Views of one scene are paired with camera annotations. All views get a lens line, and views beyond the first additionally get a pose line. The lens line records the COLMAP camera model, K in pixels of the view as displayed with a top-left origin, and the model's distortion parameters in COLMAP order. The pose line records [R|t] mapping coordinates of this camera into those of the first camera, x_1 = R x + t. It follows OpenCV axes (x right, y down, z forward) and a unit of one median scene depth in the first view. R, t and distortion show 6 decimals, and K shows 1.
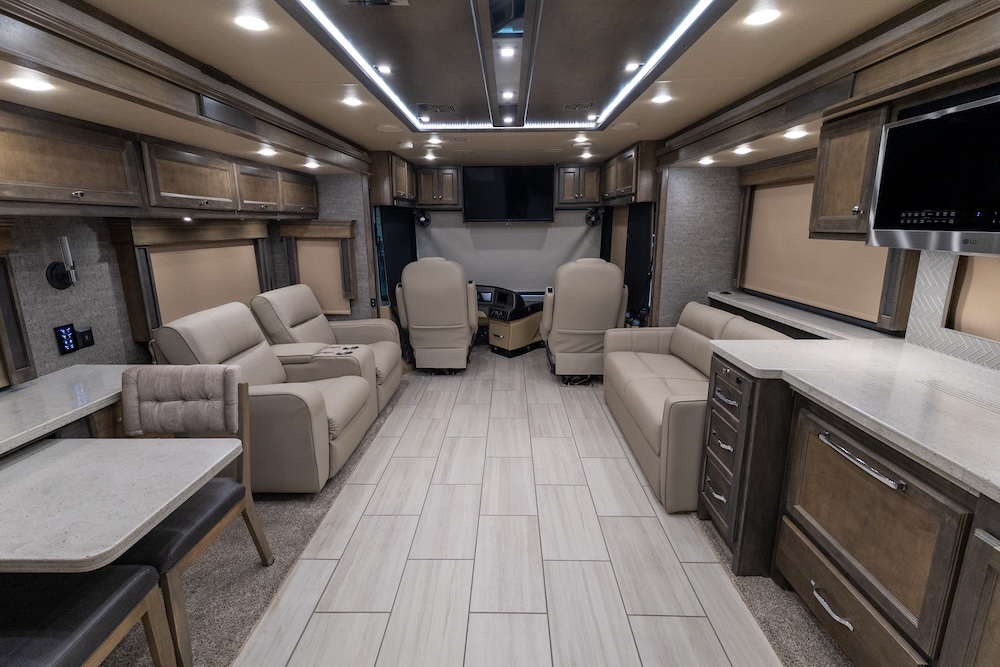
lens RADIAL K [[458.9, 0, 494.9], [0, 458.9, 332.0], [0, 0, 1]] dist [0.026997, -0.006909]
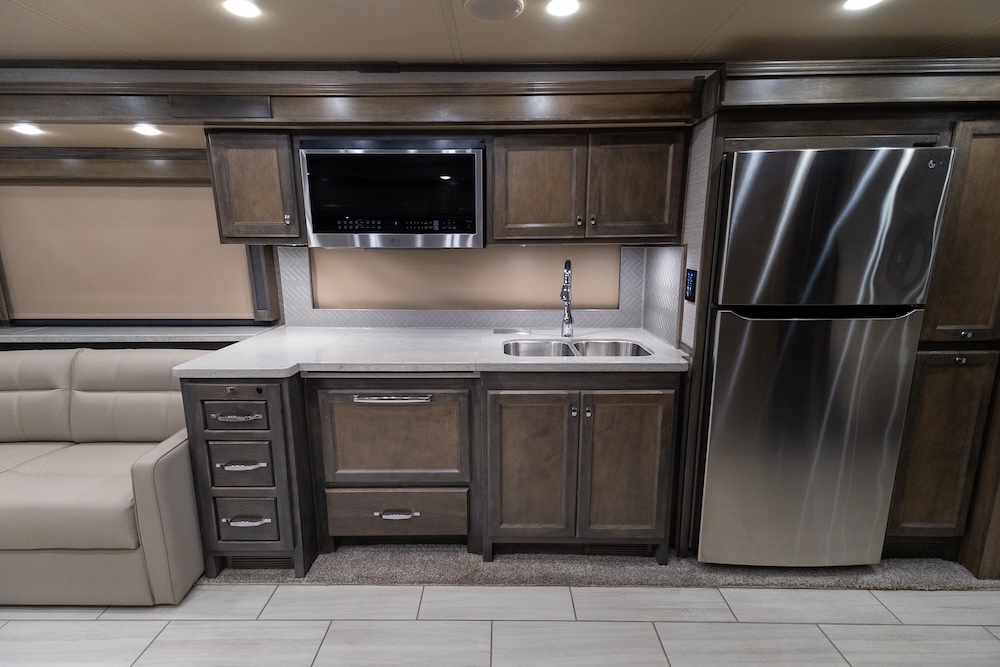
lens RADIAL K [[458.9, 0, 494.9], [0, 458.9, 332.0], [0, 0, 1]] dist [0.026997, -0.006909]
pose [[-0.020066, -0.186384, 0.982272, -0.492951], [0.231074, 0.955005, 0.185931, -0.092995], [-0.972729, 0.230708, 0.023905, 0.605450]]
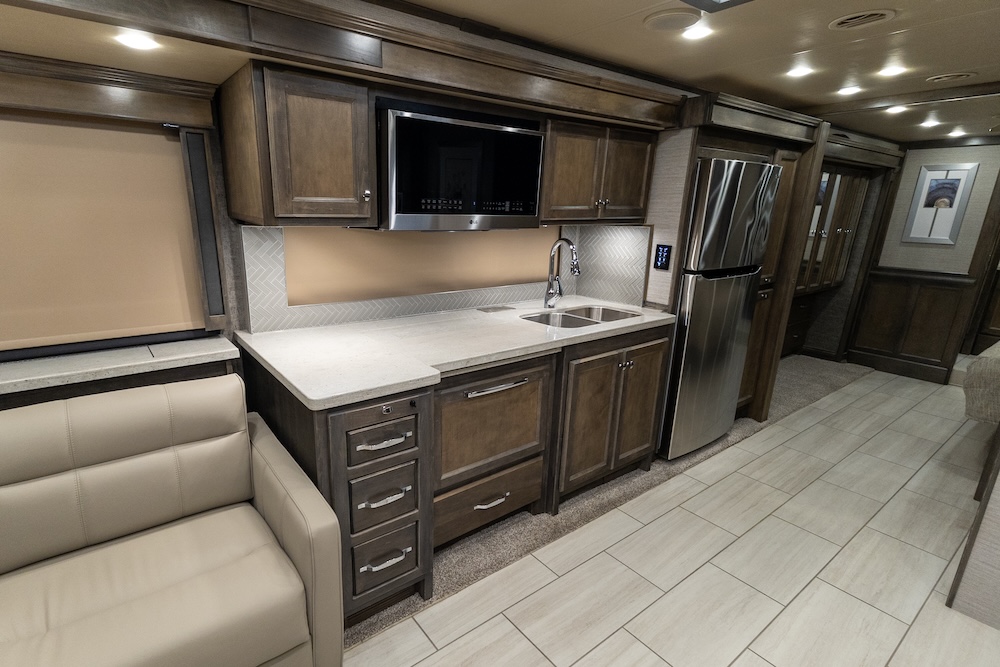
lens RADIAL K [[493.1, 0, 462.4], [0, 493.1, 348.3], [0, 0, 1]] dist [0.022262, 0.000001]
pose [[-0.617919, -0.218564, 0.755252, -0.199130], [0.167516, 0.901931, 0.398068, -0.393983], [-0.768189, 0.372491, -0.520708, 1.703119]]
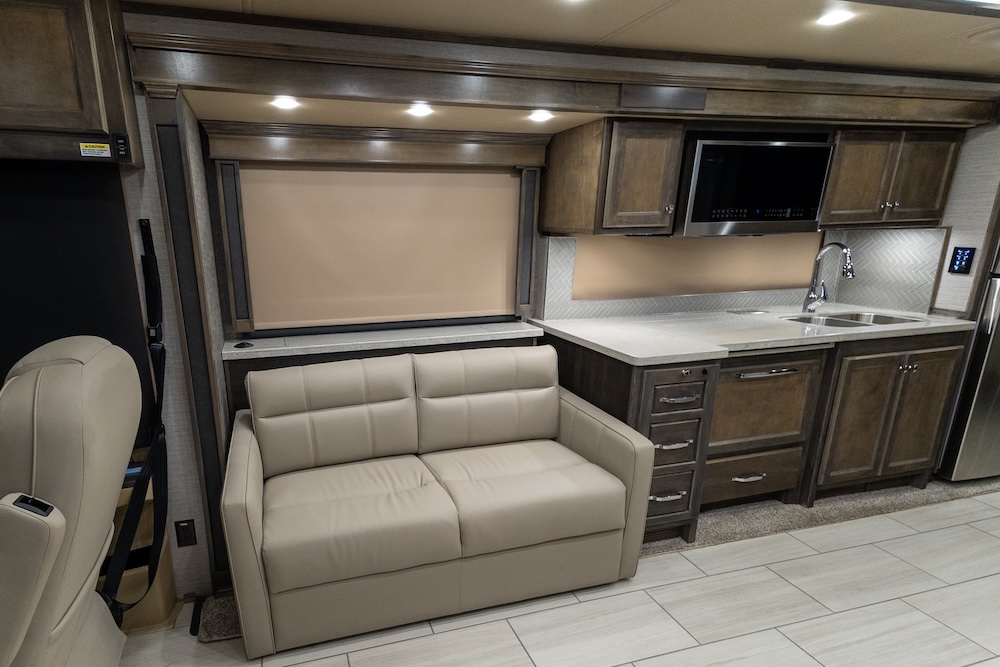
lens RADIAL K [[529.4, 0, 415.9], [0, 529.4, 370.8], [0, 0, 1]] dist [0.038168, -0.012285]
pose [[-0.295372, -0.240157, 0.924705, -0.476900], [0.233226, 0.920482, 0.313558, -0.526038], [-0.926478, 0.308282, -0.215873, 2.334625]]
